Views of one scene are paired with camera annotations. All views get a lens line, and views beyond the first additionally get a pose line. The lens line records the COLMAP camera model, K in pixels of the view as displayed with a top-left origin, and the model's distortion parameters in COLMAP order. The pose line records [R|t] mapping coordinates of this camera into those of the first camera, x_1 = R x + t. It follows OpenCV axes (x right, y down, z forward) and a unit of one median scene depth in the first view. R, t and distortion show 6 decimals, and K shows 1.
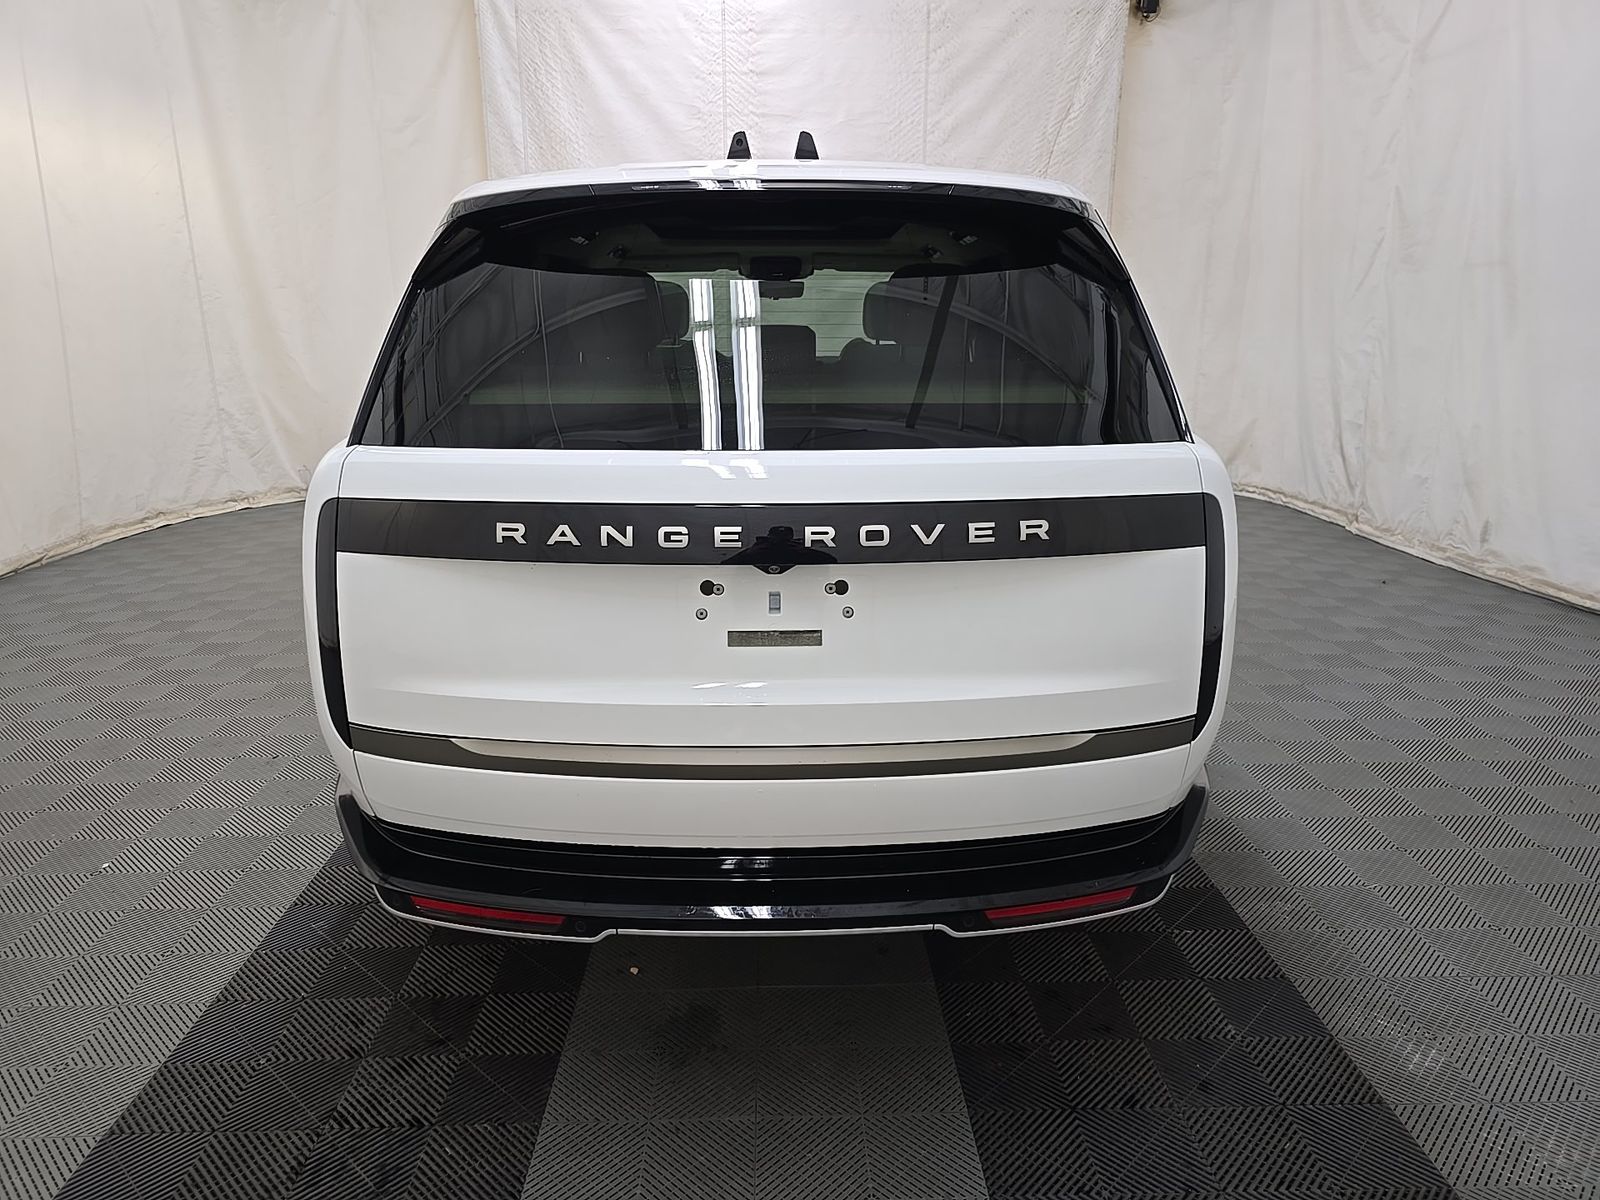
lens RADIAL K [[1084.8, 0, 798.2], [0, 1084.8, 598.2], [0, 0, 1]] dist [0.045366, -0.033066]
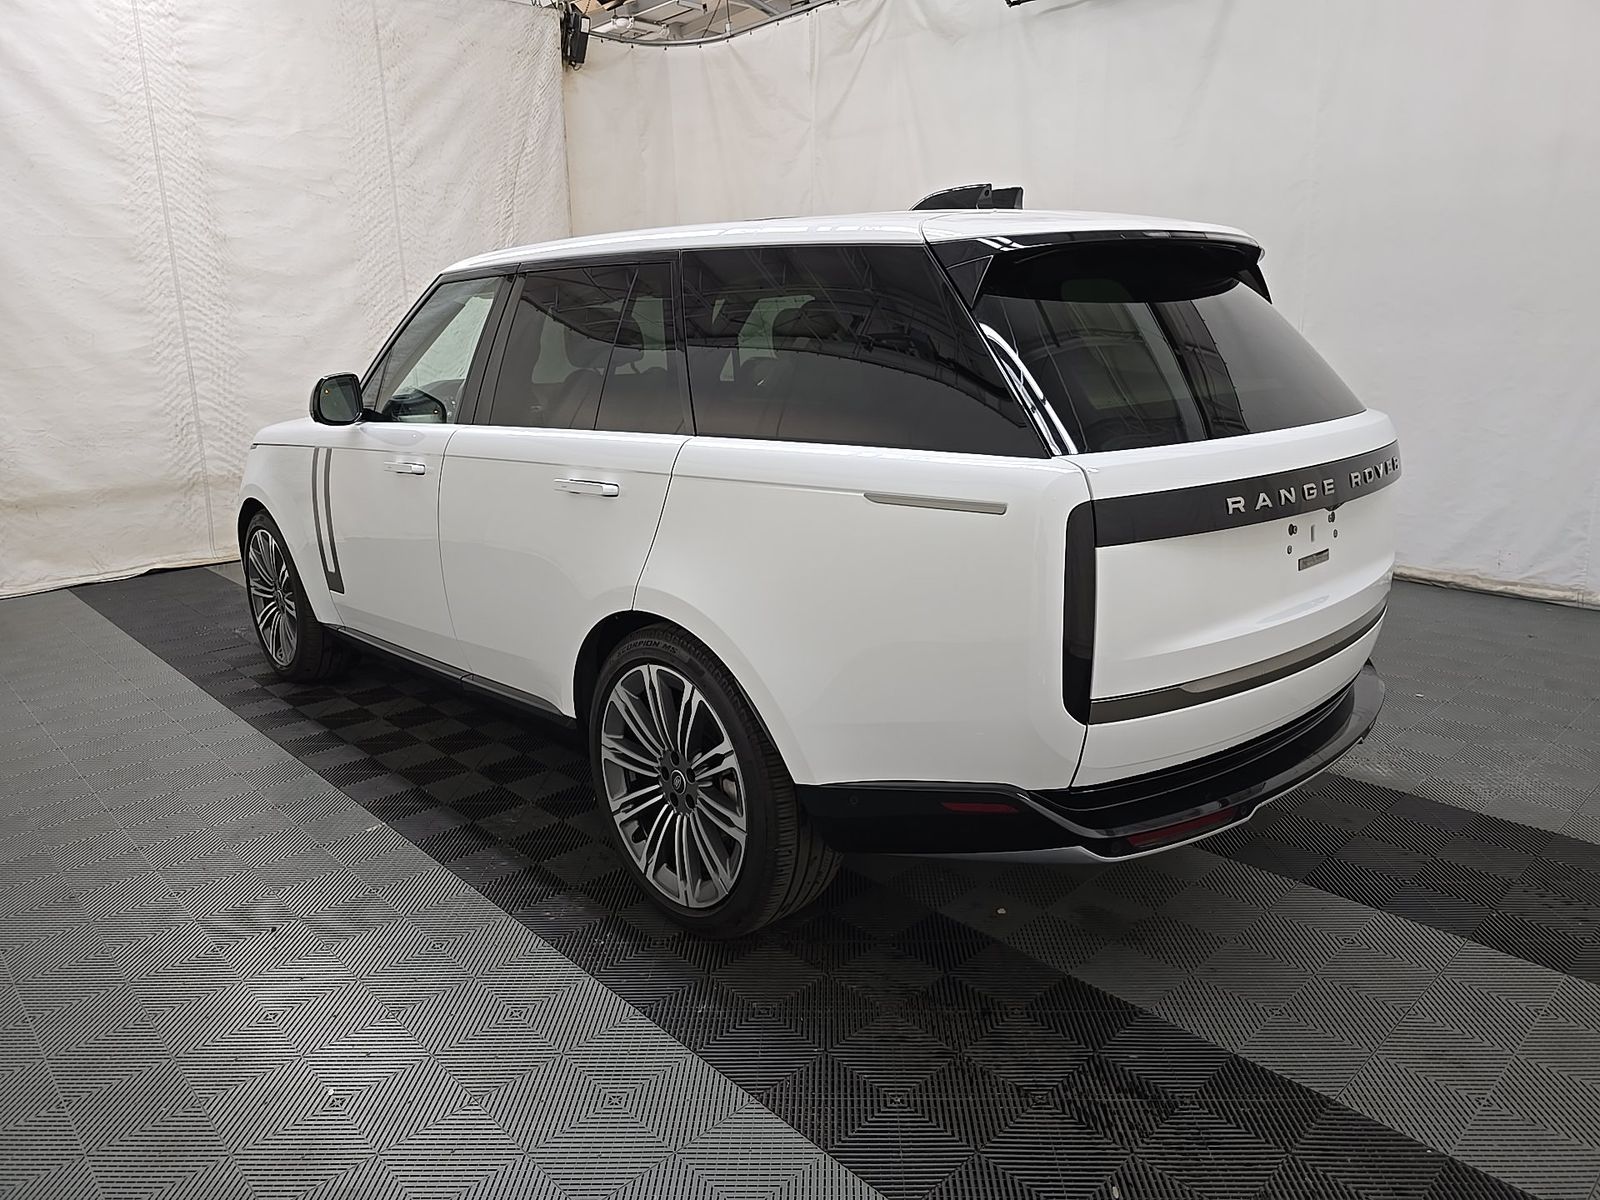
lens RADIAL K [[1084.8, 0, 798.2], [0, 1084.8, 598.2], [0, 0, 1]] dist [0.045366, -0.033066]
pose [[0.747337, -0.176821, 0.640486, -0.305708], [0.190450, 0.980500, 0.048467, -0.023197], [-0.636566, 0.085759, 0.766439, 0.073742]]
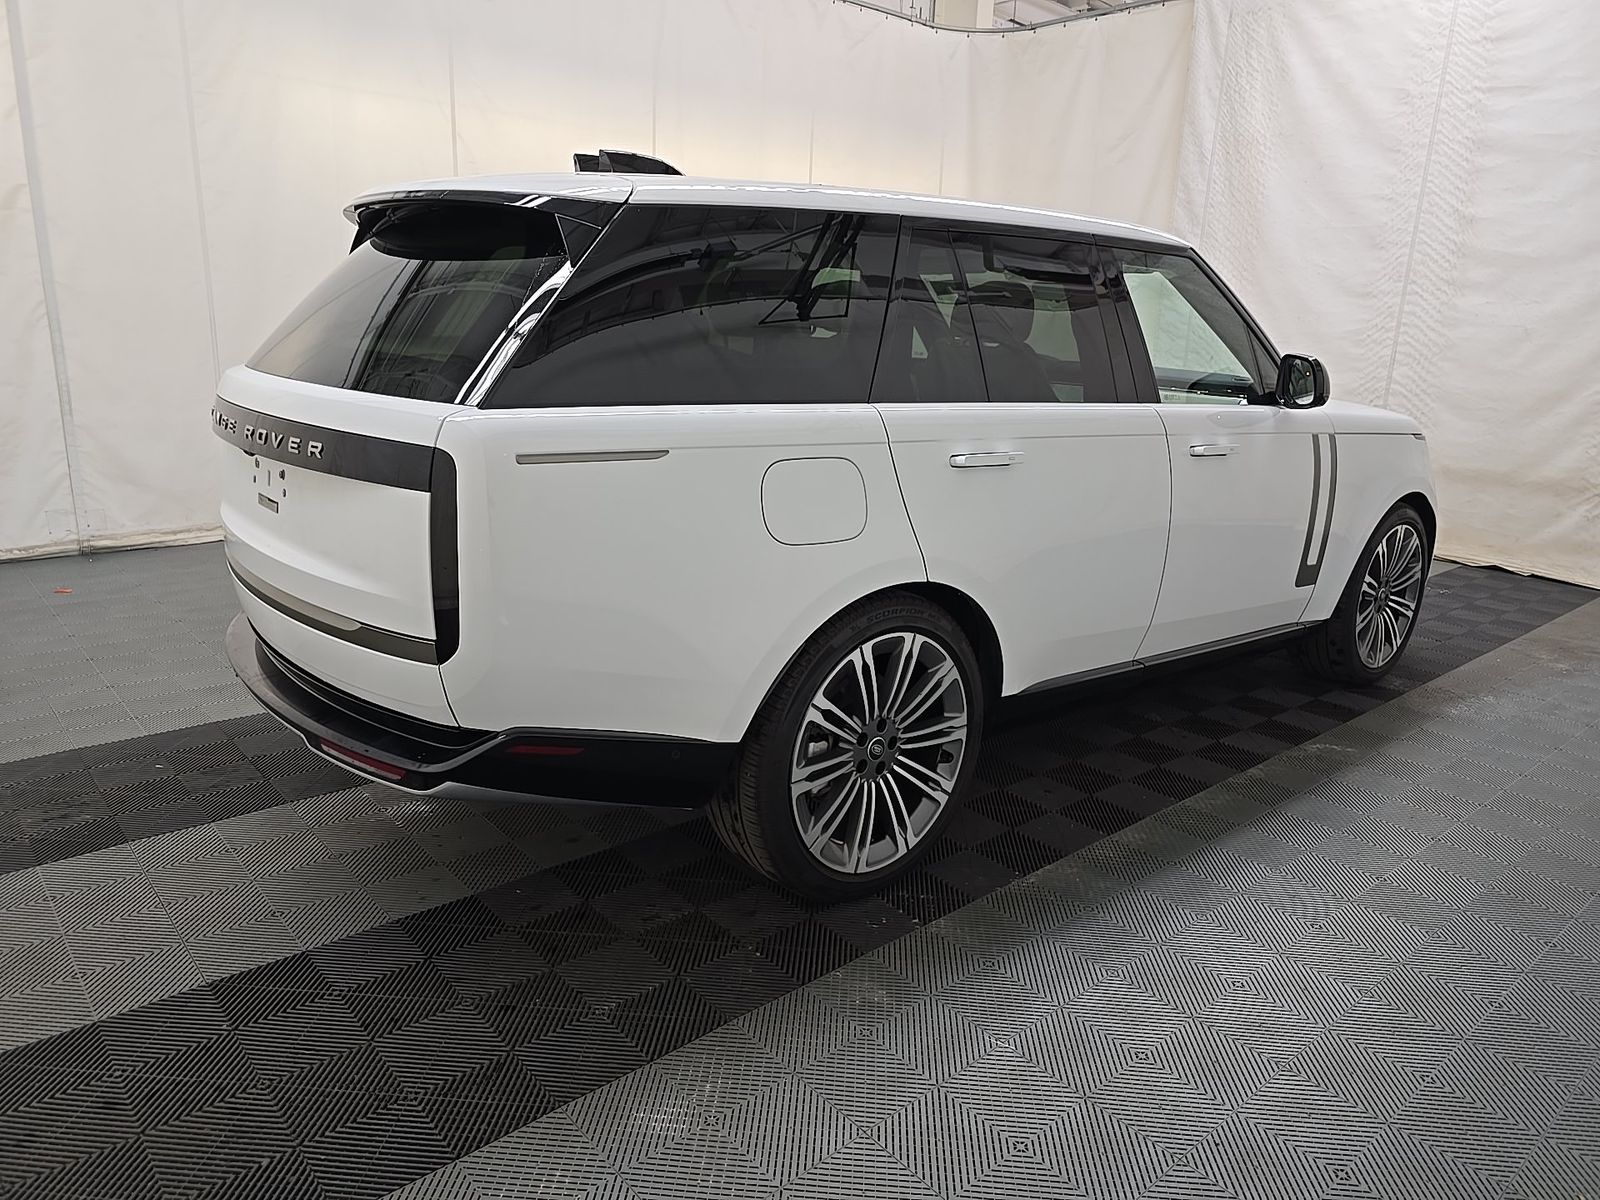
lens RADIAL K [[1084.8, 0, 798.2], [0, 1084.8, 598.2], [0, 0, 1]] dist [0.045366, -0.033066]
pose [[0.637343, 0.222241, -0.737837, 0.333257], [-0.232768, 0.968304, 0.090594, -0.029898], [0.734584, 0.114005, 0.668872, 0.117266]]
